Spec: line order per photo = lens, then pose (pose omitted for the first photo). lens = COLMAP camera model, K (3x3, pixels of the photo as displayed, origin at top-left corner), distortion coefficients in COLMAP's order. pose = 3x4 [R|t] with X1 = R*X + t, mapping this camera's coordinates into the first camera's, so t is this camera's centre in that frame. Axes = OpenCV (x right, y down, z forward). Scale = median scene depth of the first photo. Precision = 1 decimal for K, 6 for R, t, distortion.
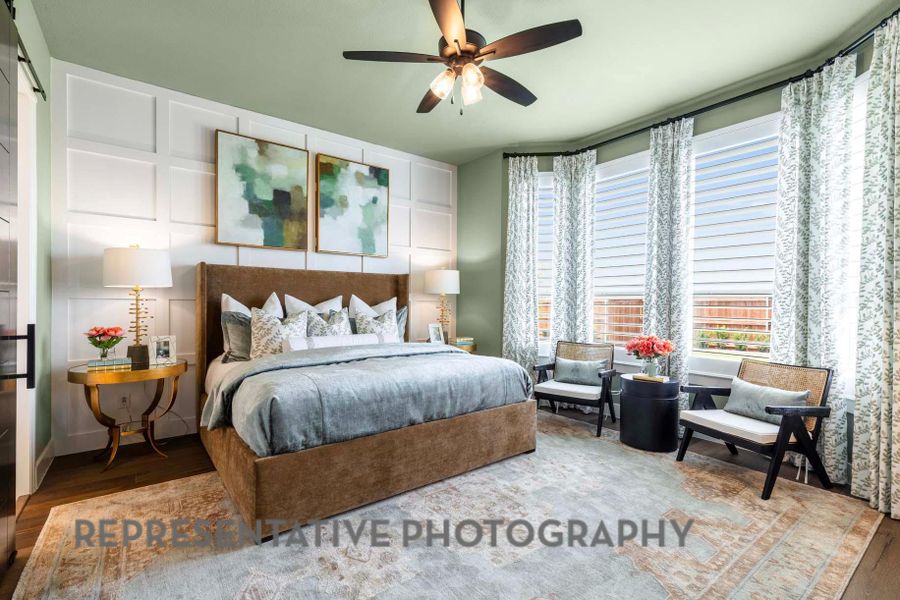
lens RADIAL K [[413.5, 0, 450.0], [0, 413.5, 300.0], [0, 0, 1]] dist [0.001134, 0.000017]
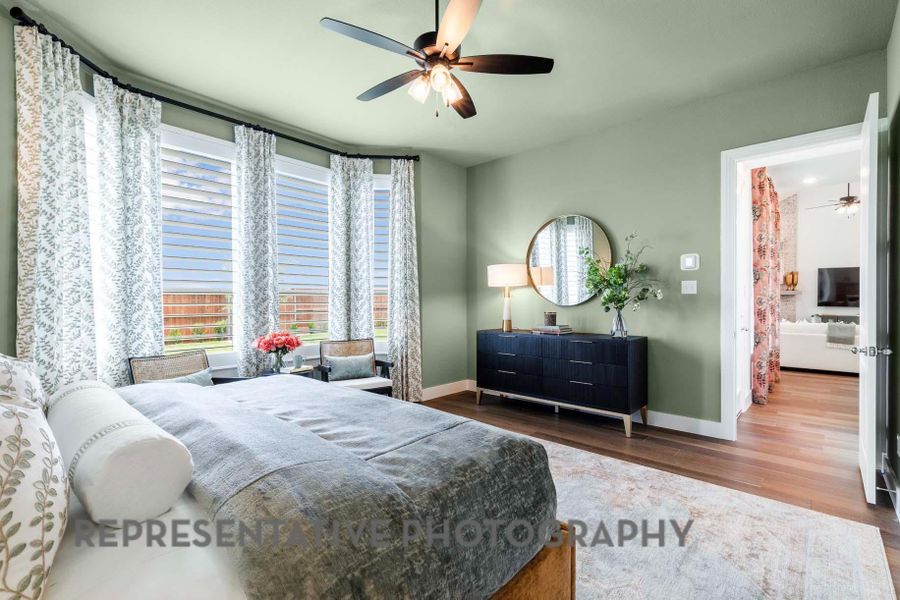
lens RADIAL K [[413.5, 0, 450.0], [0, 413.5, 300.0], [0, 0, 1]] dist [0.001134, 0.000017]
pose [[-0.189907, -0.005243, 0.981788, -0.717007], [-0.007109, 0.999967, 0.003965, -0.003207], [-0.981776, -0.006227, -0.189938, 0.861524]]
